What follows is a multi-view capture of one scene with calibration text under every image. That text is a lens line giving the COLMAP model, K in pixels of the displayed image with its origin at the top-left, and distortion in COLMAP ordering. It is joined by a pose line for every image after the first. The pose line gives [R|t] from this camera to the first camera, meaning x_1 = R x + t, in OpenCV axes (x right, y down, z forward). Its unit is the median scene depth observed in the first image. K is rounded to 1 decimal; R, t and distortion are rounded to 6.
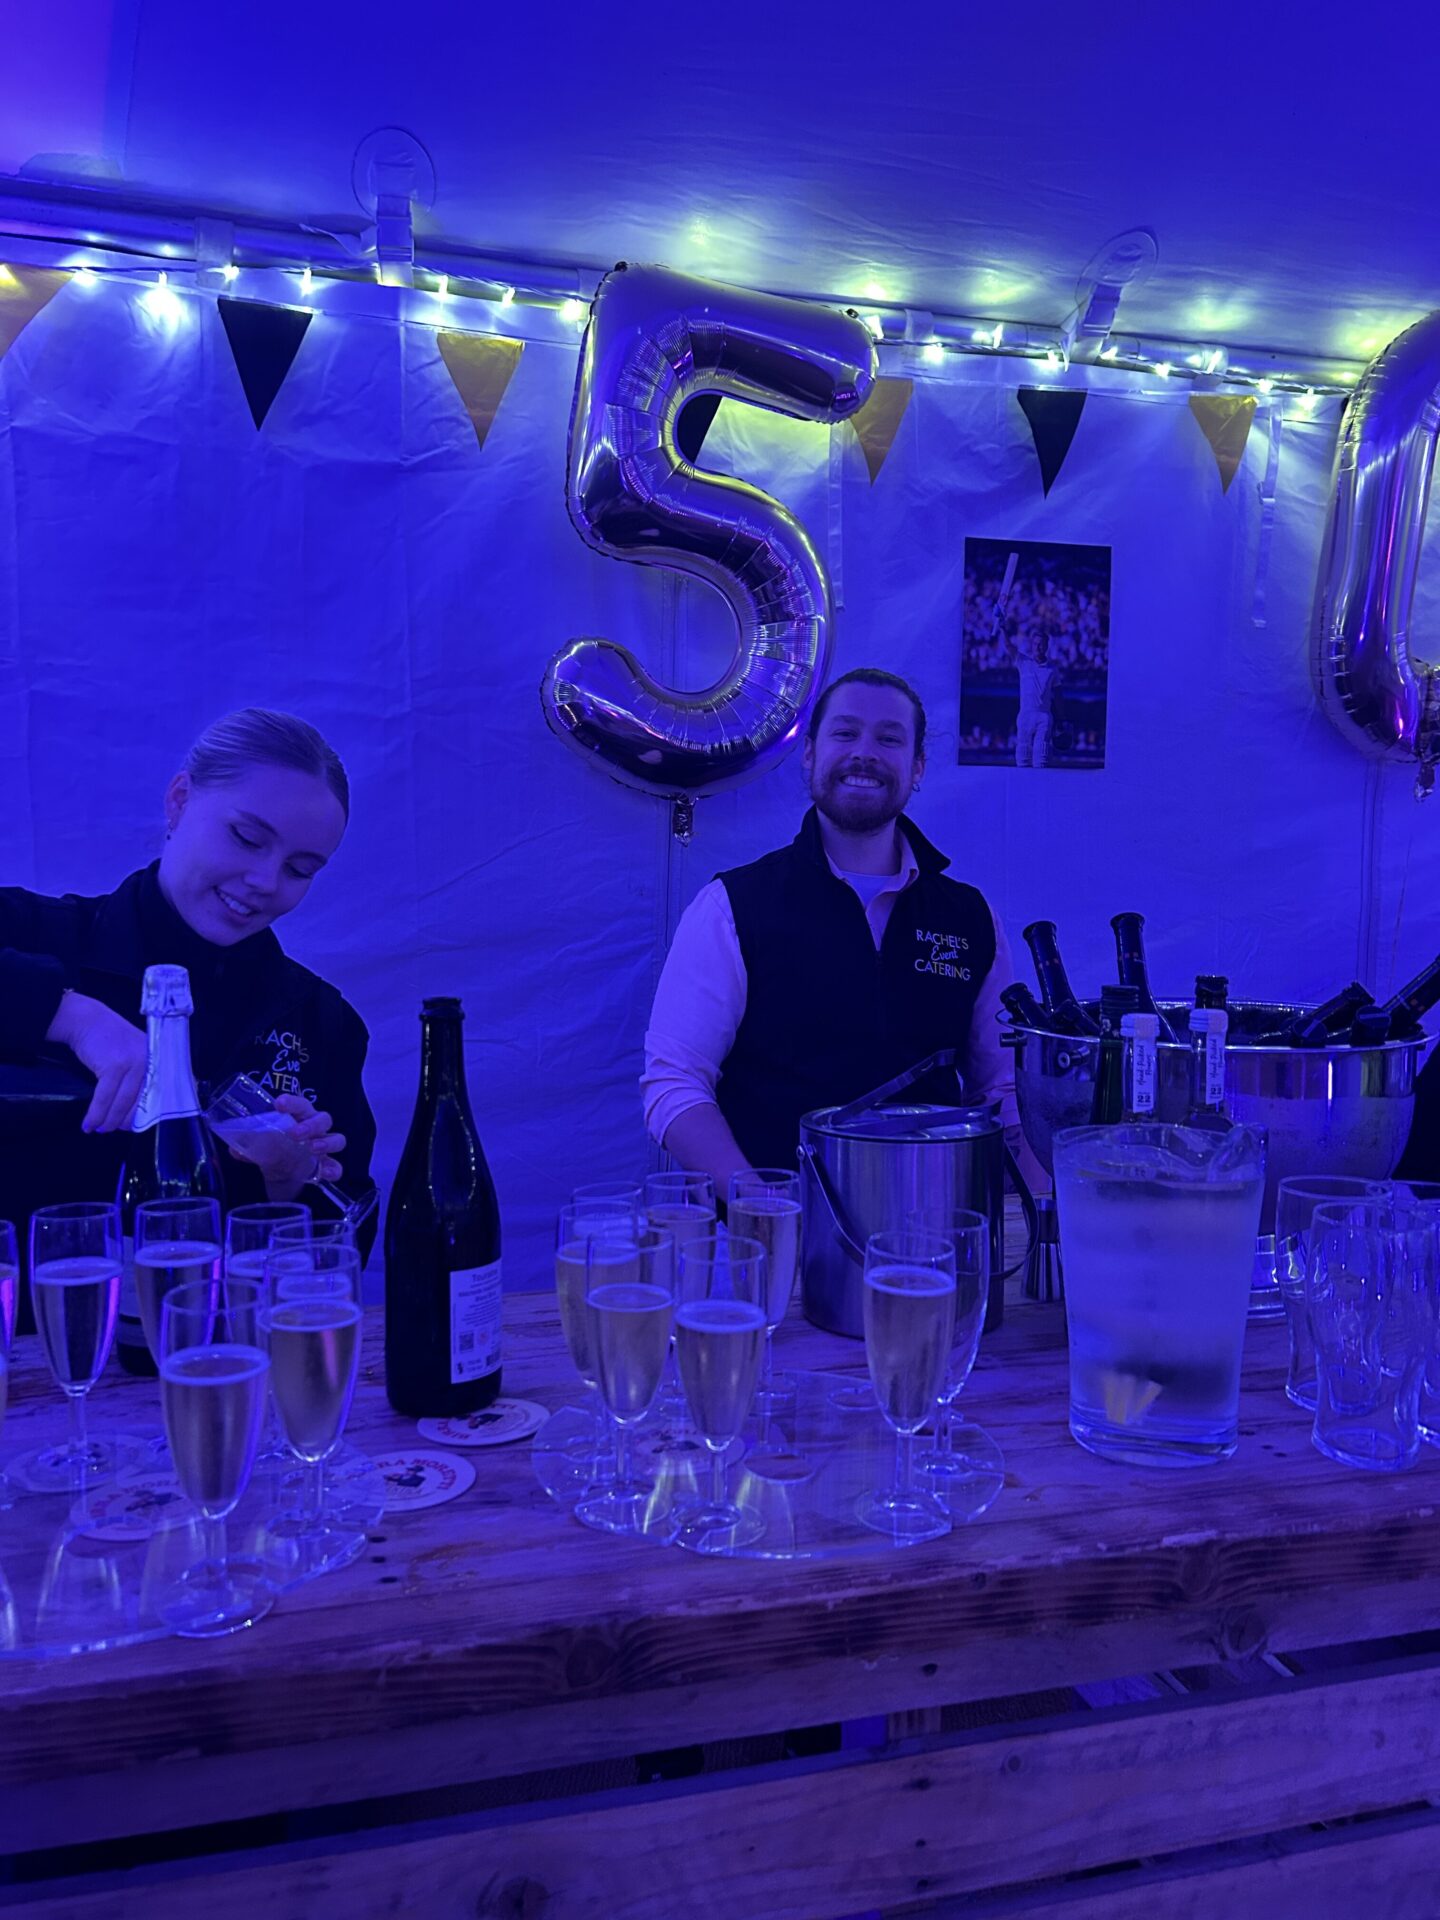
lens RADIAL K [[1448.4, 0, 720.0], [0, 1448.4, 960.0], [0, 0, 1]] dist [0.003131, 0.000464]
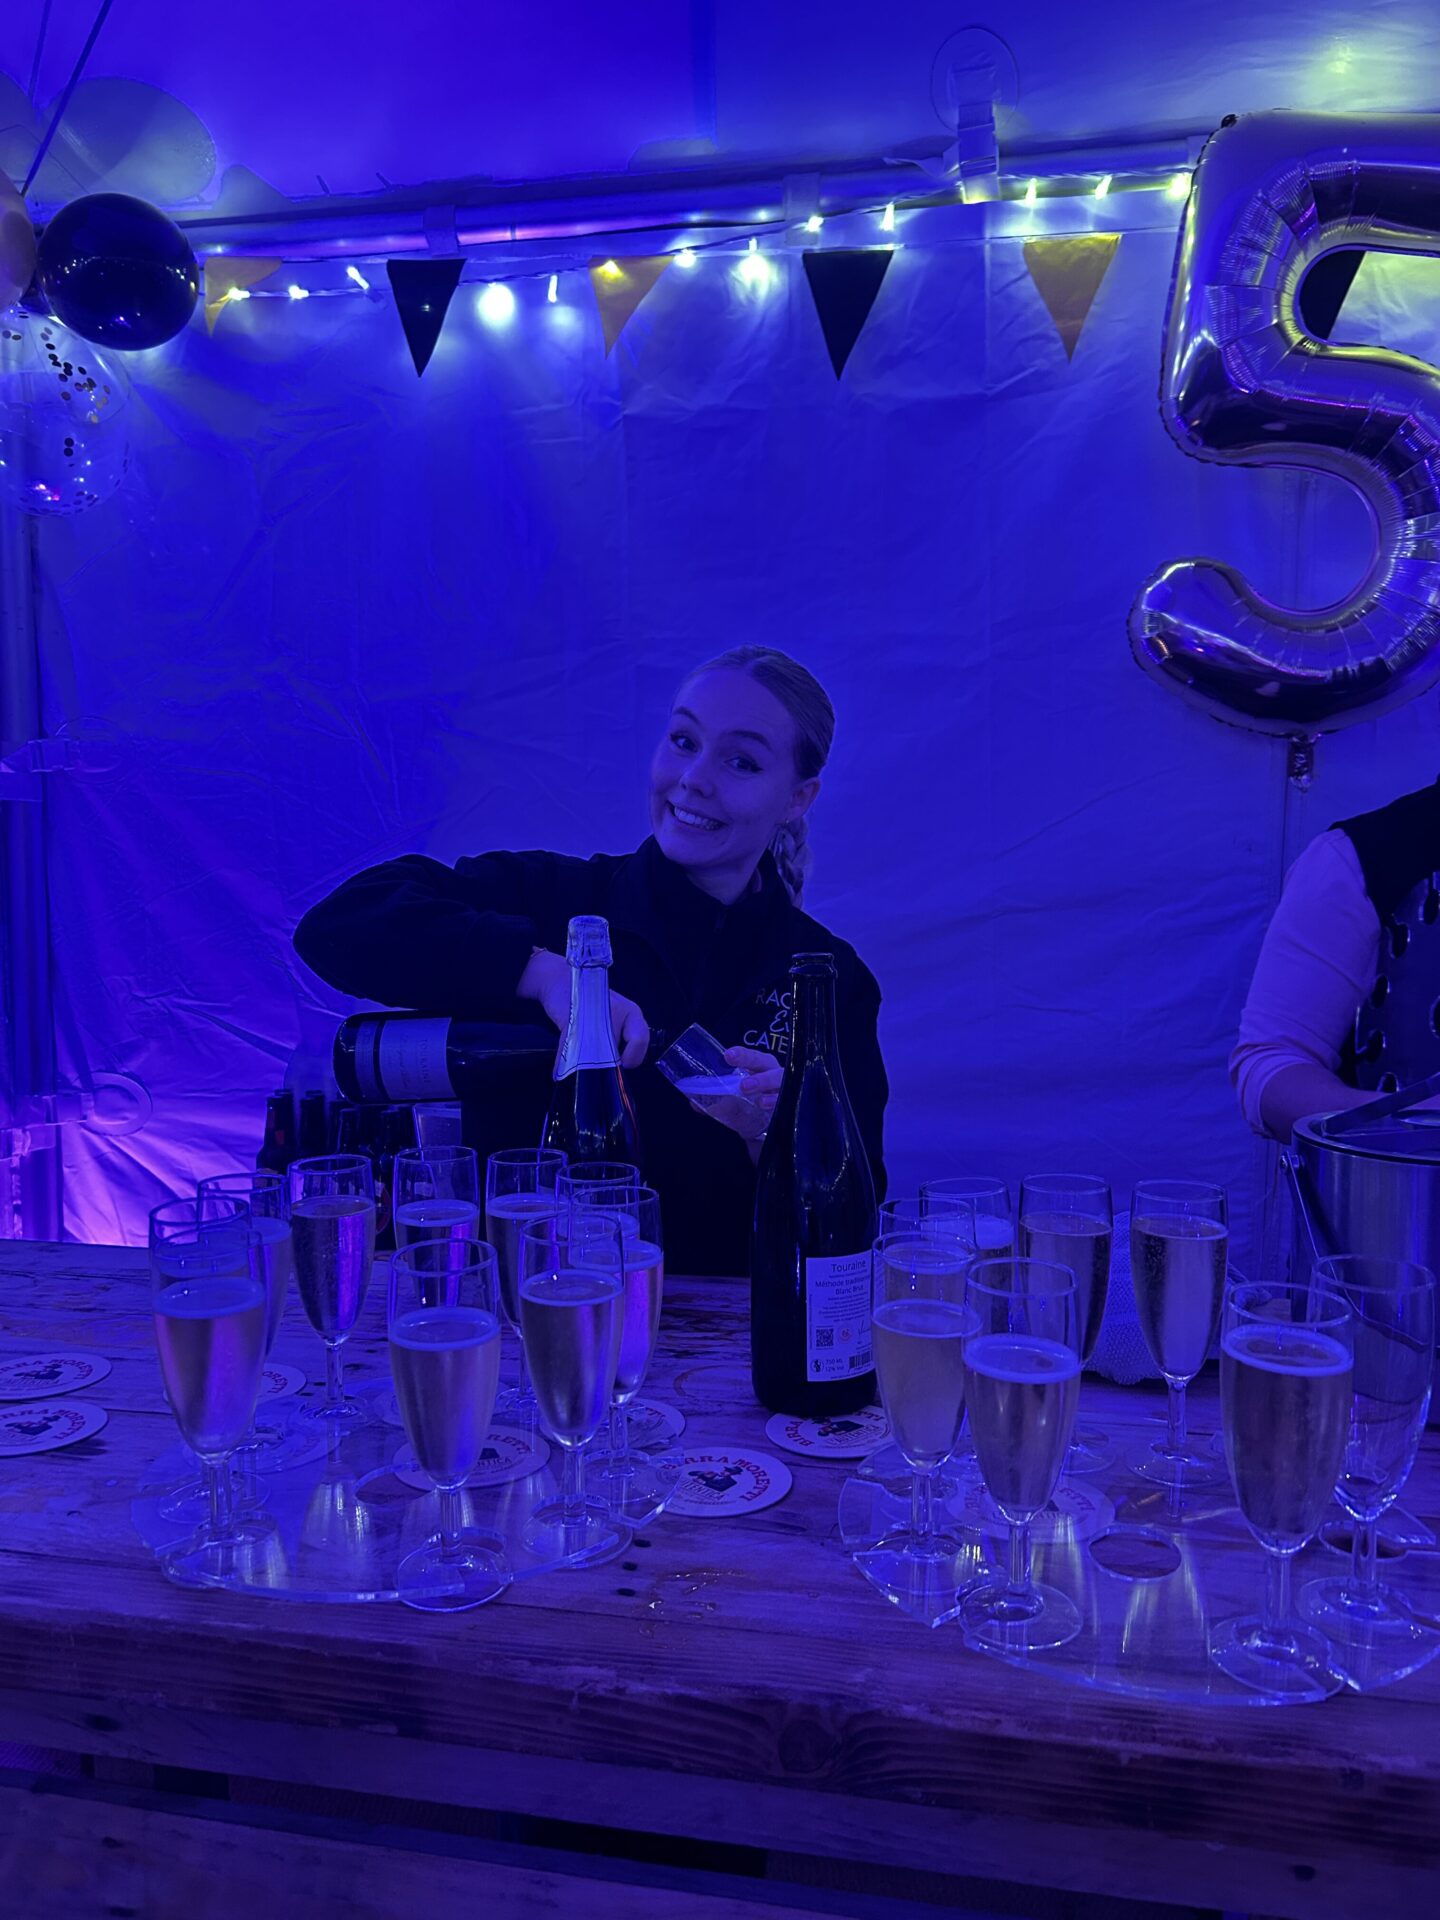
lens RADIAL K [[1450.7, 0, 720.0], [0, 1450.7, 960.0], [0, 0, 1]] dist [0.030494, -0.036753]
pose [[0.883609, 0.024856, -0.467566, 0.082881], [-0.014190, 0.999553, 0.026319, 0.003092], [0.468011, -0.016620, 0.883566, 0.080336]]
